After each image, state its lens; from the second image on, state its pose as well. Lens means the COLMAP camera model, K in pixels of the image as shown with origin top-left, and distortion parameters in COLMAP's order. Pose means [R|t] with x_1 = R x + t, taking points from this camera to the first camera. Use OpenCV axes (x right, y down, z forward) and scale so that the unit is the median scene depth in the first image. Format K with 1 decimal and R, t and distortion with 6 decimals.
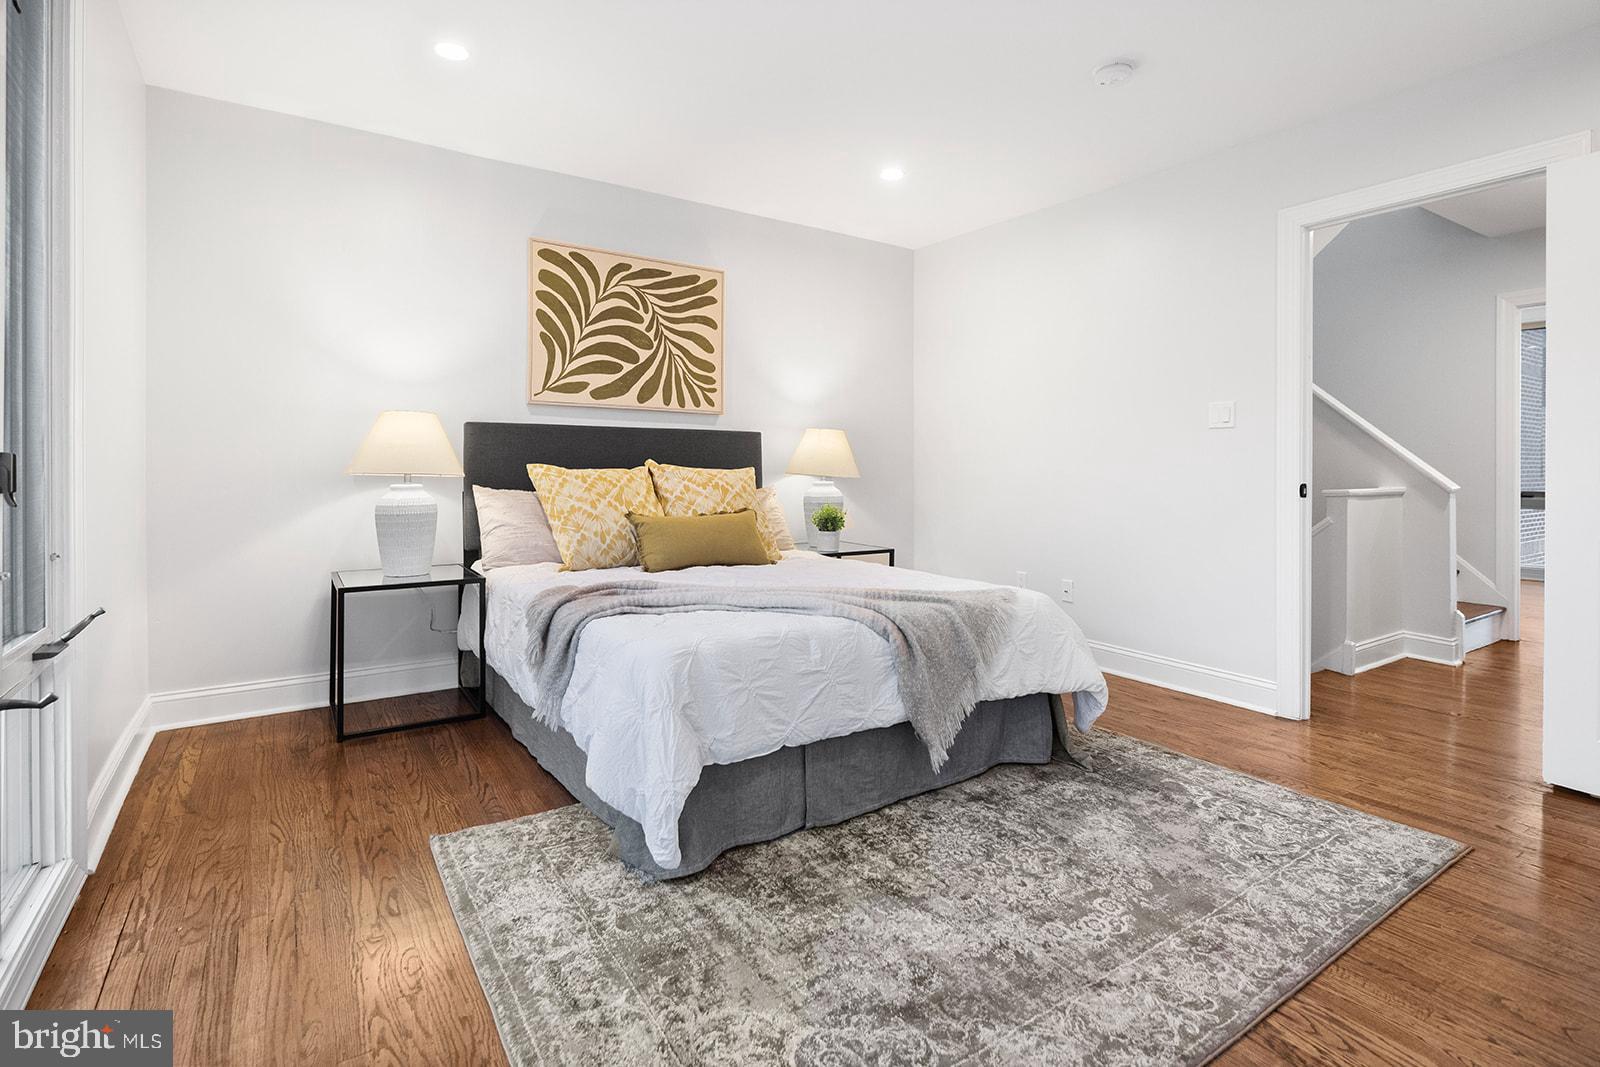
lens RADIAL K [[800.0, 0, 767.4], [0, 800.0, 477.9], [0, 0, 1]] dist [-0.000087, -0.002573]
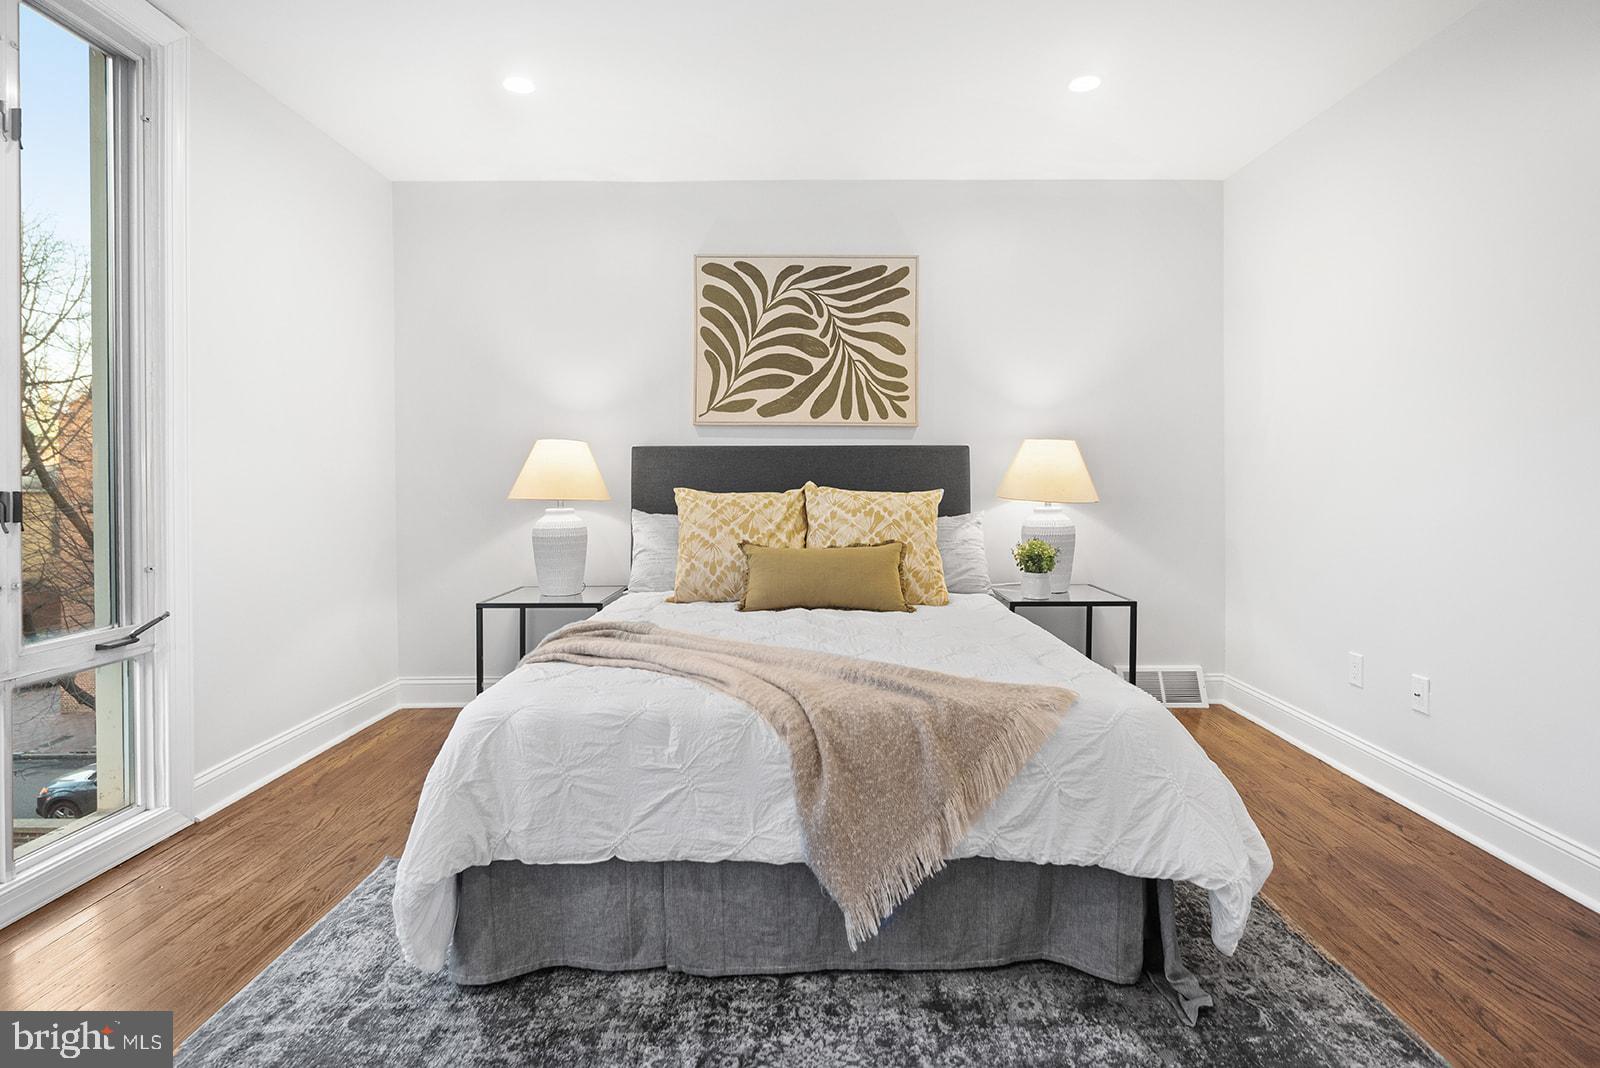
lens RADIAL K [[800.0, 0, 814.5], [0, 800.0, 493.5], [0, 0, 1]] dist [-0.000087, -0.002573]
pose [[0.831840, 0.001593, -0.555013, 0.440458], [0.001045, 0.999990, 0.004437, -0.016897], [0.555014, -0.004271, 0.831830, 0.329232]]
